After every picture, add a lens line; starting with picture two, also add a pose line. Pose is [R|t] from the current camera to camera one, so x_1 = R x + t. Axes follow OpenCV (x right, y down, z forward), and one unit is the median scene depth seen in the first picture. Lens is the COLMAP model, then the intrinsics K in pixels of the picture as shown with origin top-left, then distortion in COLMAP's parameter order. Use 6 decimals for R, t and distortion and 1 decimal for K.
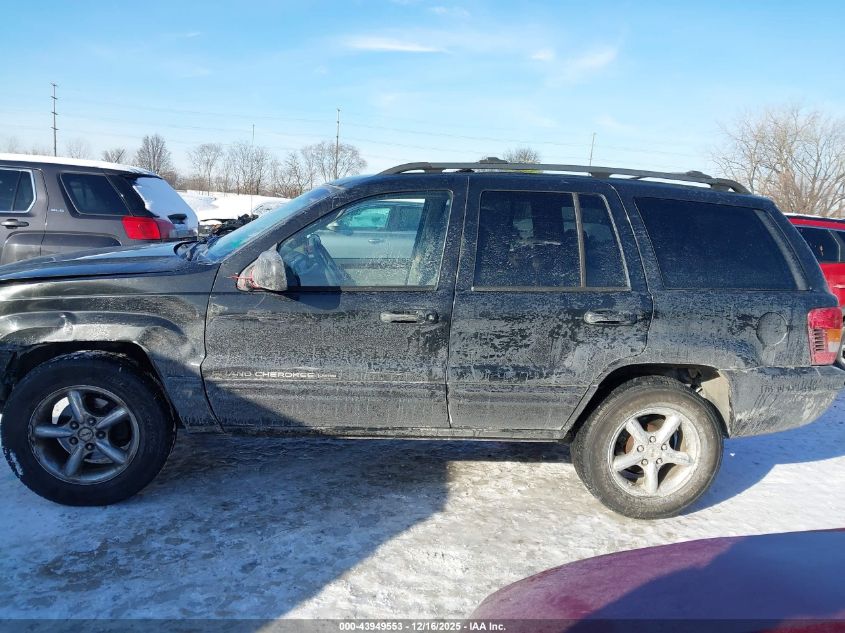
lens RADIAL K [[647.4, 0, 421.3], [0, 647.4, 315.4], [0, 0, 1]] dist [0.035175, -0.043662]
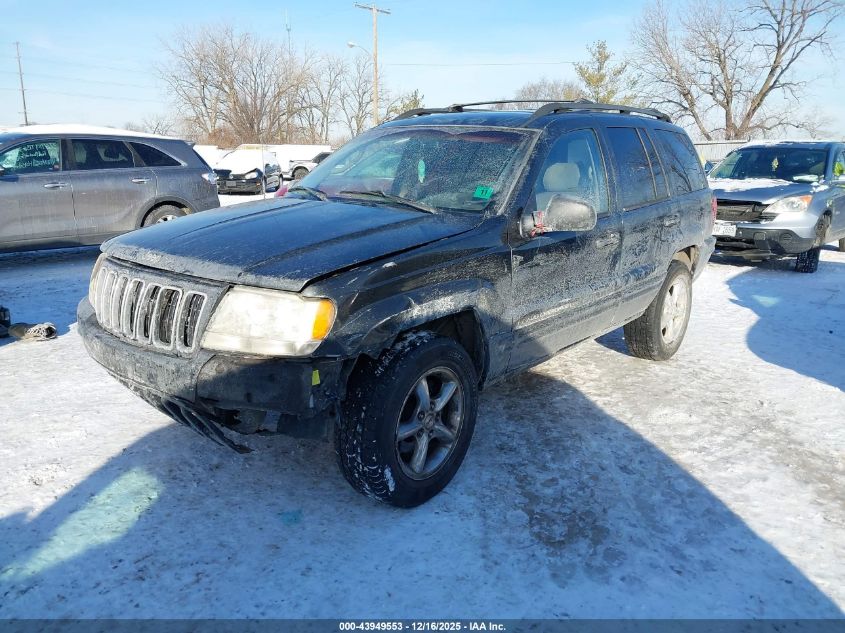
lens RADIAL K [[647.4, 0, 419.2], [0, 647.4, 316.1], [0, 0, 1]] dist [0.035175, -0.043662]
pose [[0.721819, -0.219503, 0.656350, -1.202794], [0.141210, 0.975131, 0.170817, -0.127493], [-0.677523, -0.030616, 0.734864, 0.400275]]
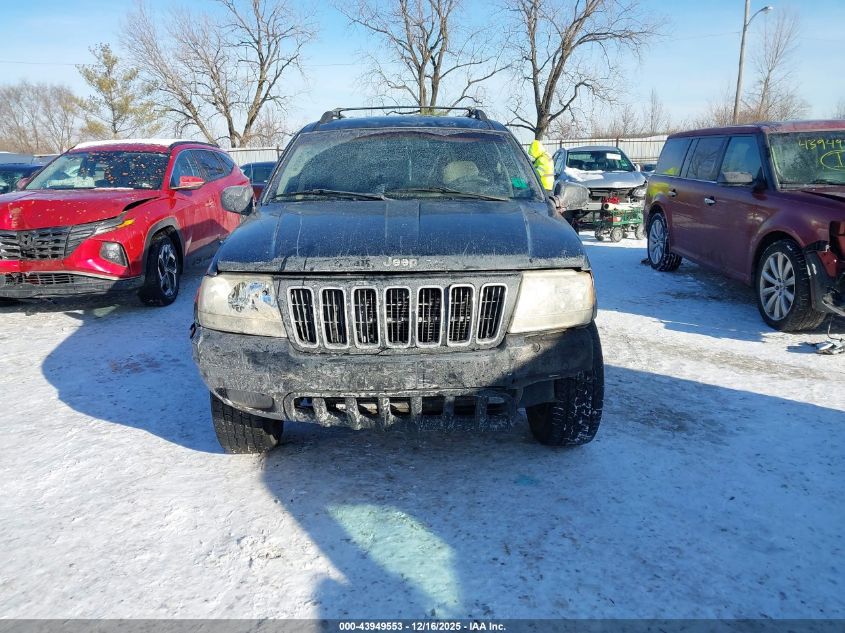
lens RADIAL K [[647.4, 0, 421.9], [0, 647.4, 310.2], [0, 0, 1]] dist [0.035175, -0.043662]
pose [[0.093633, -0.284514, 0.954088, -1.728704], [0.175367, 0.948028, 0.265496, -0.276554], [-0.980040, 0.142457, 0.138661, 1.224863]]
